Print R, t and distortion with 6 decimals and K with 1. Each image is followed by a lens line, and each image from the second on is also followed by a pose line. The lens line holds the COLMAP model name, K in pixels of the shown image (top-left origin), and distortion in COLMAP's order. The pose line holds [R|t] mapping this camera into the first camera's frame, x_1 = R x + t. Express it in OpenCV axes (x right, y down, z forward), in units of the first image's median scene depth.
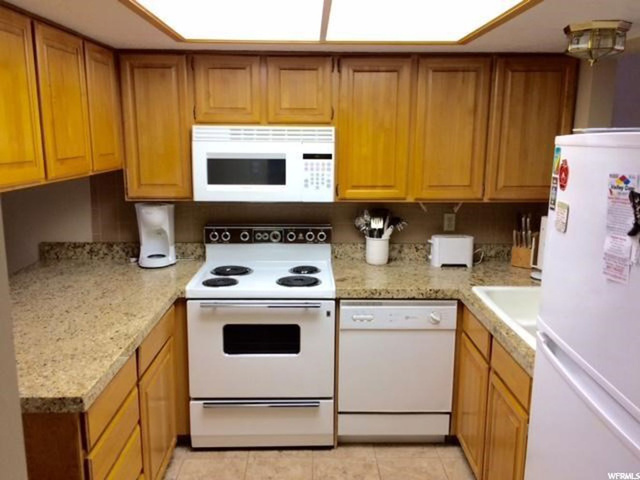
lens RADIAL K [[550.0, 0, 320.0], [0, 550.0, 240.0], [0, 0, 1]] dist [0.055272, -0.008711]
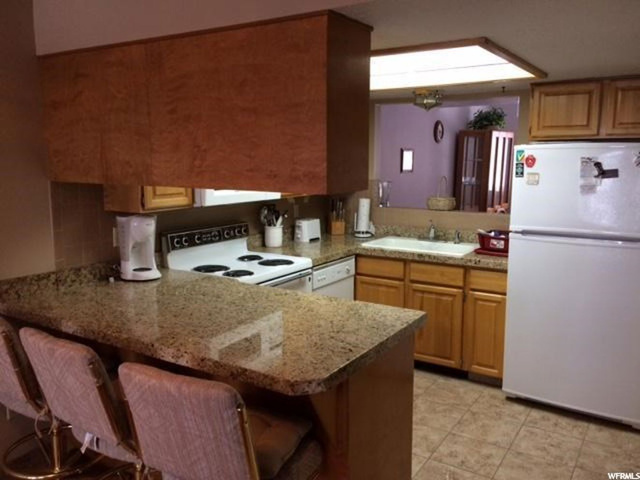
lens RADIAL K [[550.0, 0, 320.0], [0, 550.0, 240.0], [0, 0, 1]] dist [0.055272, -0.008711]
pose [[0.560082, -0.132899, 0.817708, -0.898286], [0.161257, 0.985658, 0.049744, -0.020038], [-0.812591, 0.104000, 0.573480, 0.168664]]
